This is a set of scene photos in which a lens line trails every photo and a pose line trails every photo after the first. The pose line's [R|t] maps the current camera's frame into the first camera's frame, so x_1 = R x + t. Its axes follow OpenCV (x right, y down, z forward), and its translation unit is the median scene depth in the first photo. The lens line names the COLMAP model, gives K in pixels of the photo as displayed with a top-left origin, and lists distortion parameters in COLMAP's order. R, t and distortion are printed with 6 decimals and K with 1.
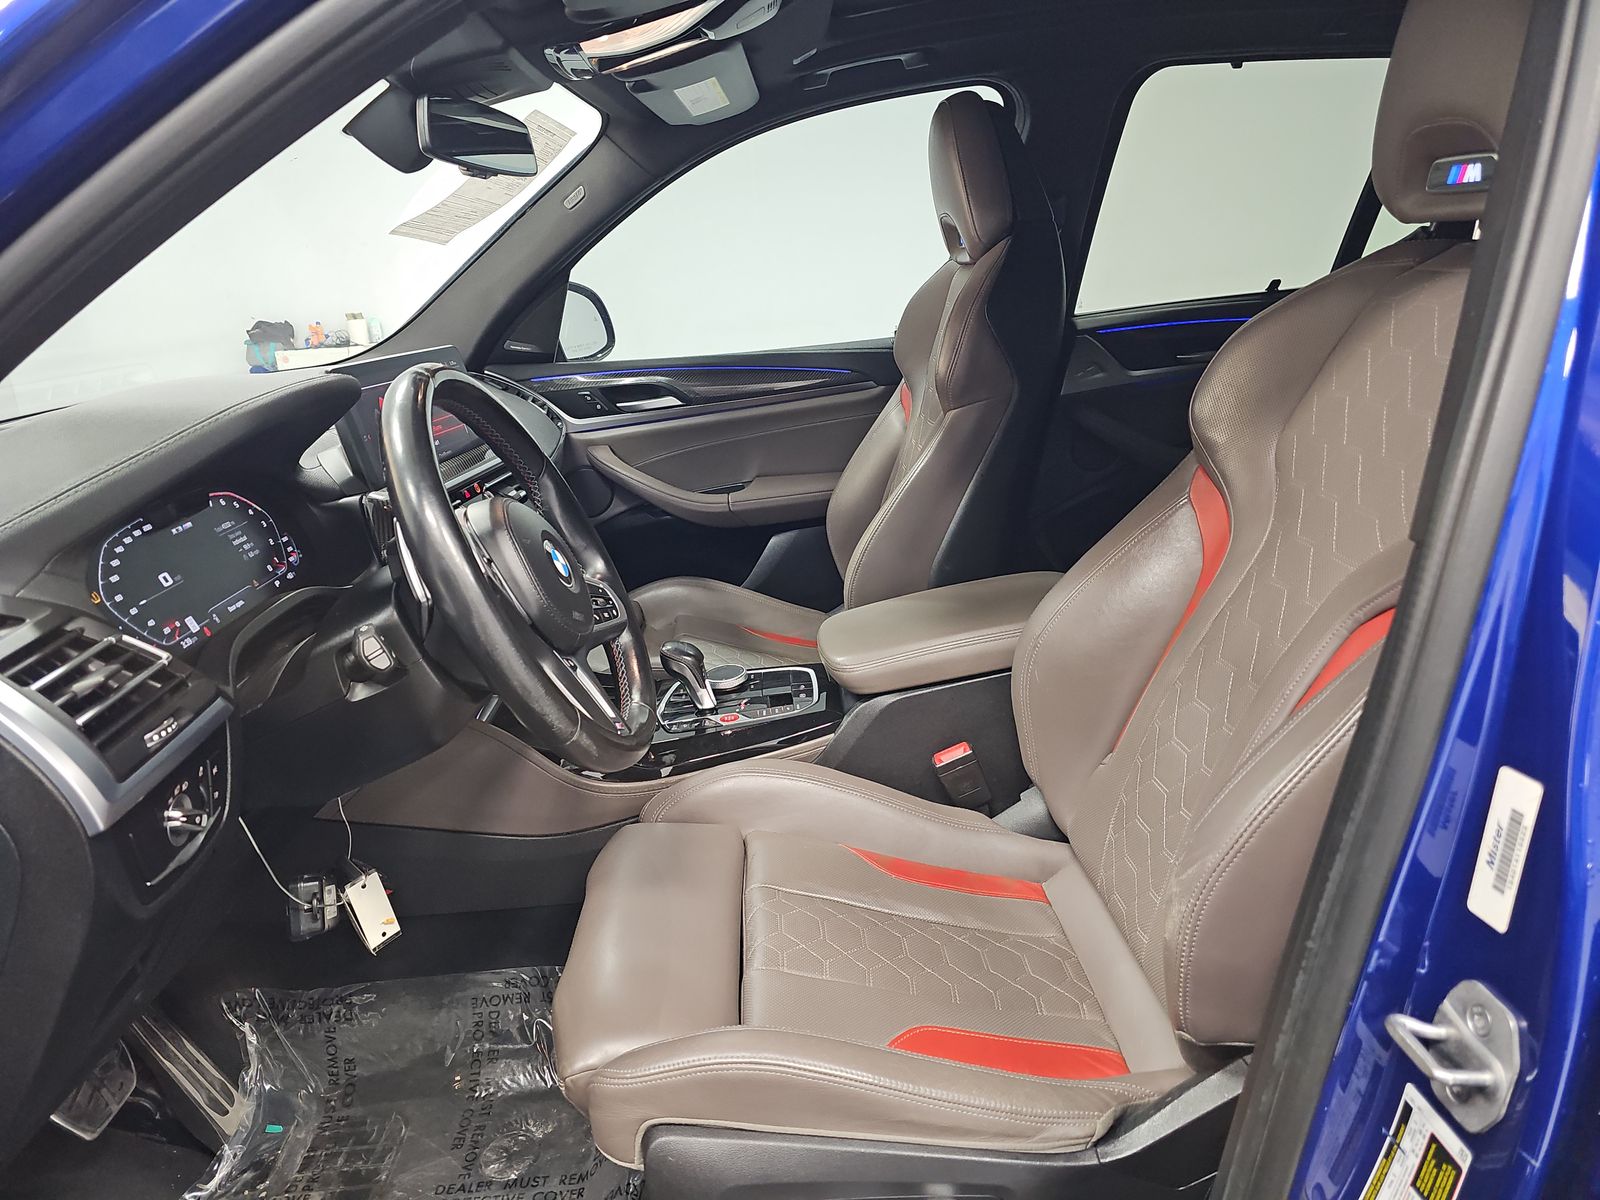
lens RADIAL K [[1034.9, 0, 791.2], [0, 1034.9, 596.4], [0, 0, 1]] dist [0.025144, -0.026373]
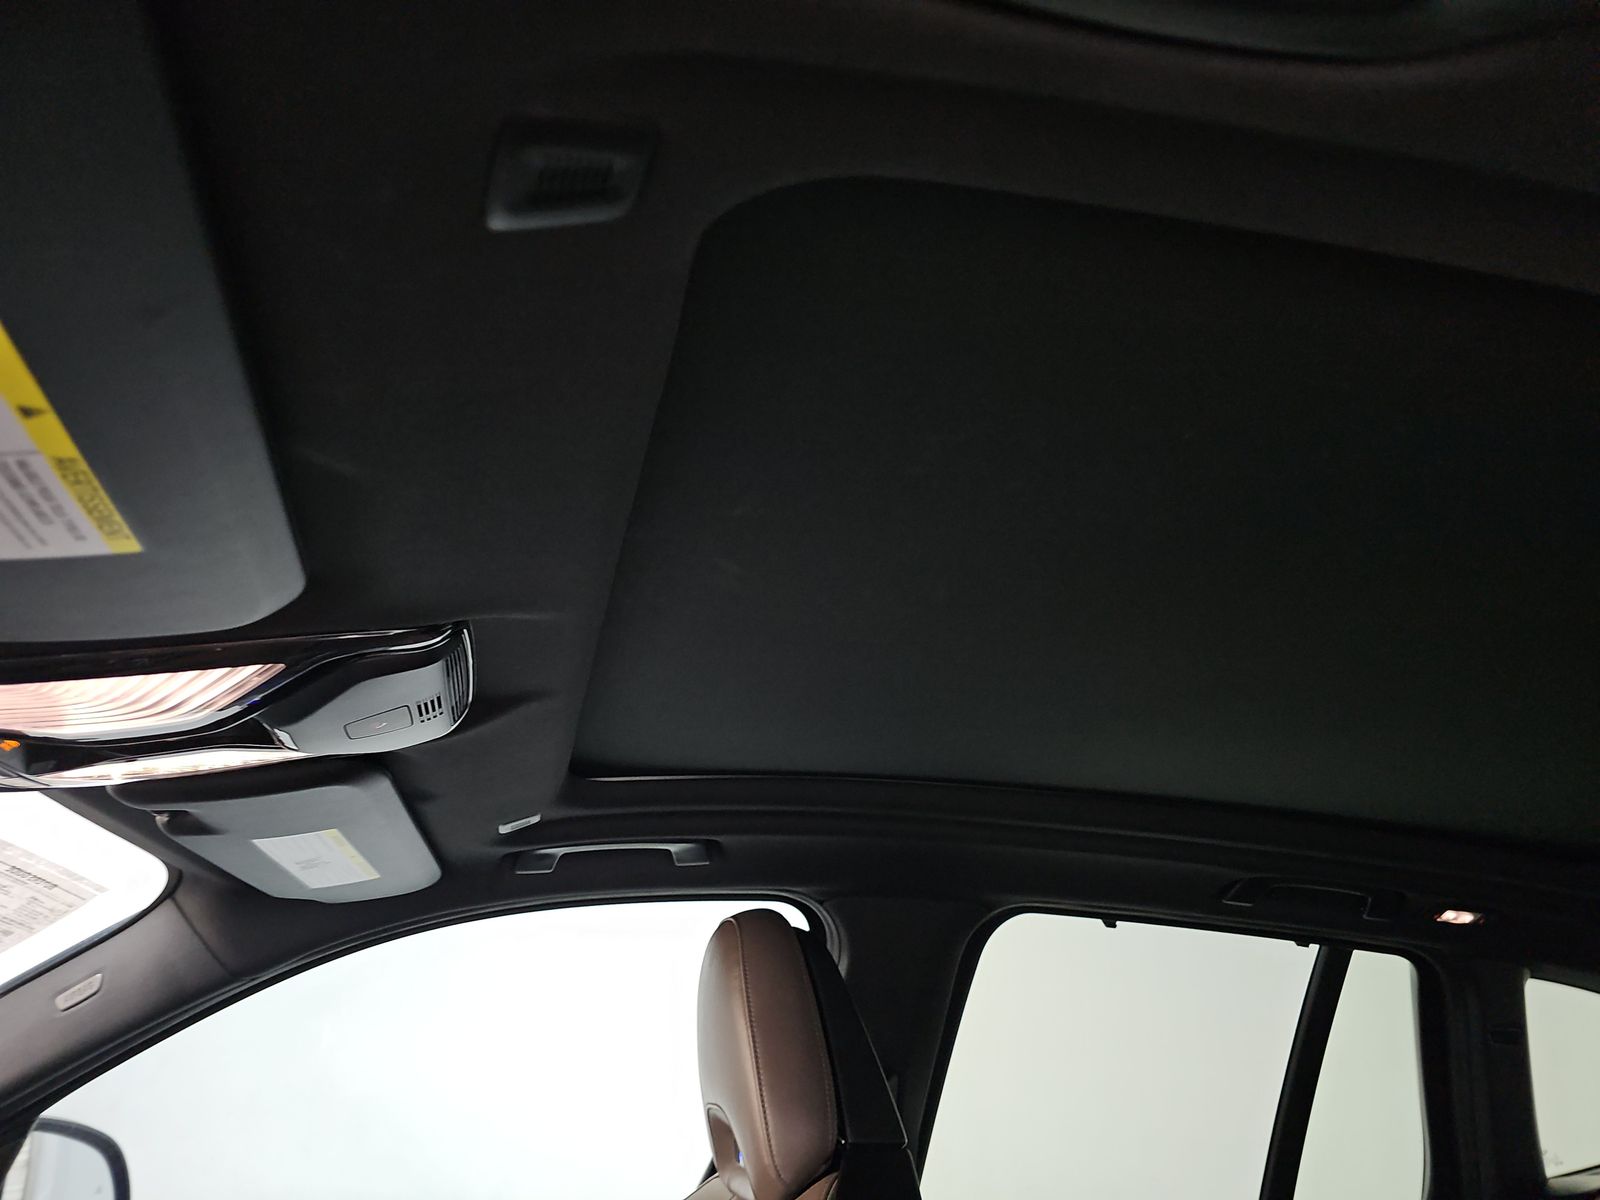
lens RADIAL K [[1034.9, 0, 798.3], [0, 1034.9, 603.1], [0, 0, 1]] dist [0.025144, -0.026373]
pose [[0.969804, 0.180511, 0.164002, 0.047252], [-0.025918, 0.744921, -0.666649, -0.190281], [-0.242506, 0.642268, 0.727106, 0.387866]]
